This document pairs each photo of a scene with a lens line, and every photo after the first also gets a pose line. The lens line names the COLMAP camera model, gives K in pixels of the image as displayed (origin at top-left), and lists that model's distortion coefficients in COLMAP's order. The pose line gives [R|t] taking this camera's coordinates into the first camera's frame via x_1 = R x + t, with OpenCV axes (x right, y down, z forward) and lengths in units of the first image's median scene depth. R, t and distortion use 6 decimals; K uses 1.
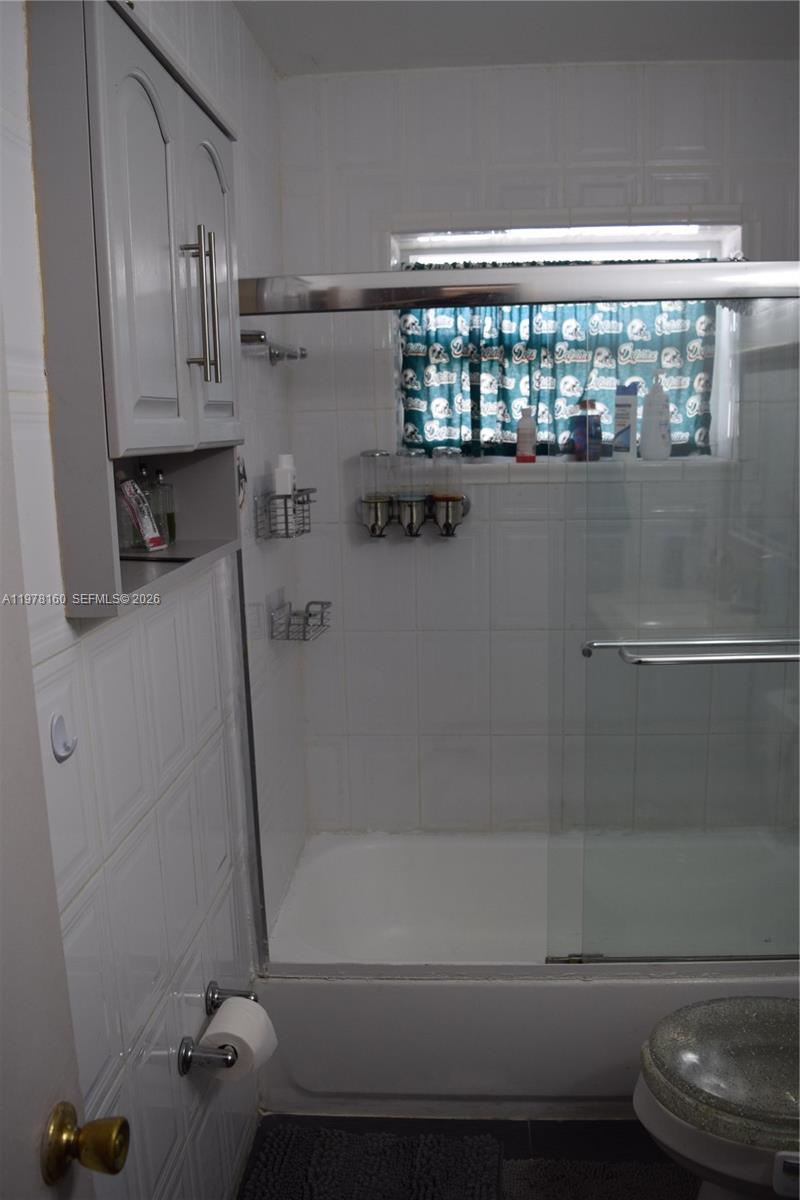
lens RADIAL K [[944.3, 0, 400.0], [0, 944.3, 600.0], [0, 0, 1]] dist [-0.096018, 0.024399]
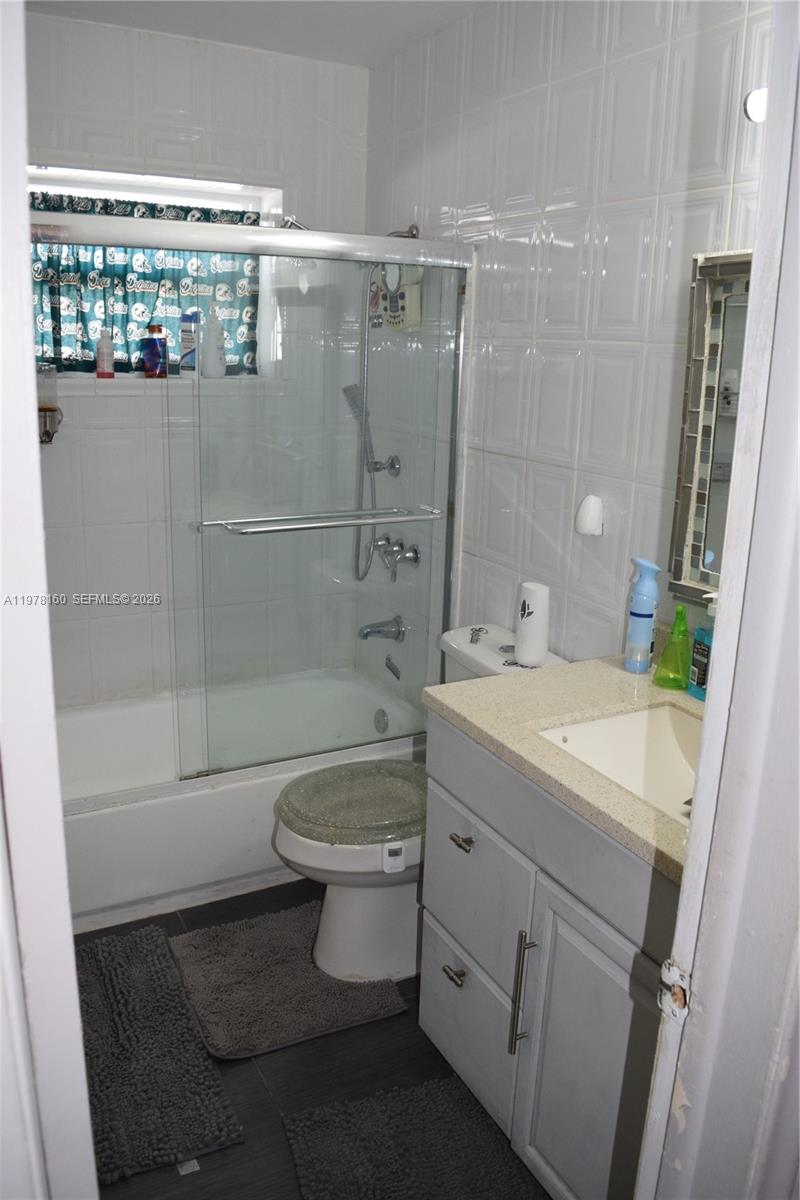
lens RADIAL K [[929.3, 0, 396.5], [0, 929.3, 600.5], [0, 0, 1]] dist [-0.100014, 0.040708]
pose [[0.853916, -0.088240, 0.512875, -0.158505], [0.042111, 0.994004, 0.100907, 0.025207], [-0.518704, -0.064568, 0.852512, -0.149826]]
